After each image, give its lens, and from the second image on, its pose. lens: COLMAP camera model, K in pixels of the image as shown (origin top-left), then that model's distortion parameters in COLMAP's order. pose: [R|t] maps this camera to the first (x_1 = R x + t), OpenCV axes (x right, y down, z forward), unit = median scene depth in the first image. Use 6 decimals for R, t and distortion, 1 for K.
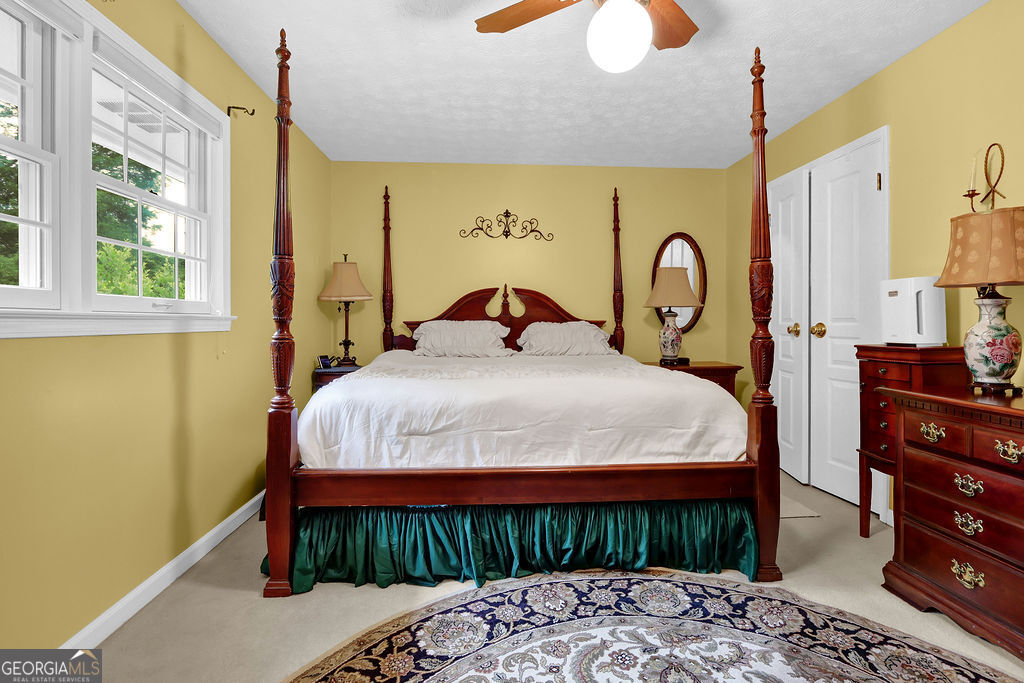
lens RADIAL K [[486.5, 0, 503.0], [0, 486.5, 325.3], [0, 0, 1]] dist [-0.014747, 0.001926]
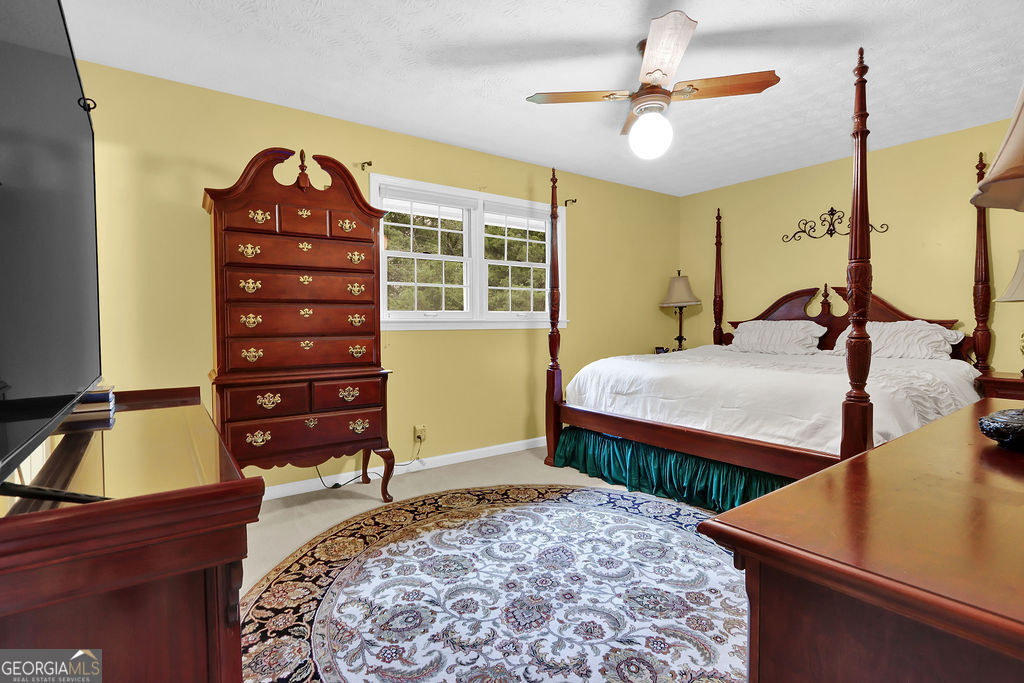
lens RADIAL K [[486.5, 0, 517.3], [0, 486.5, 339.0], [0, 0, 1]] dist [-0.014747, 0.001926]
pose [[0.551226, 0.024564, -0.833994, 0.969530], [0.001131, 0.999544, 0.030188, -0.003750], [0.834355, -0.017584, 0.550947, -0.153625]]
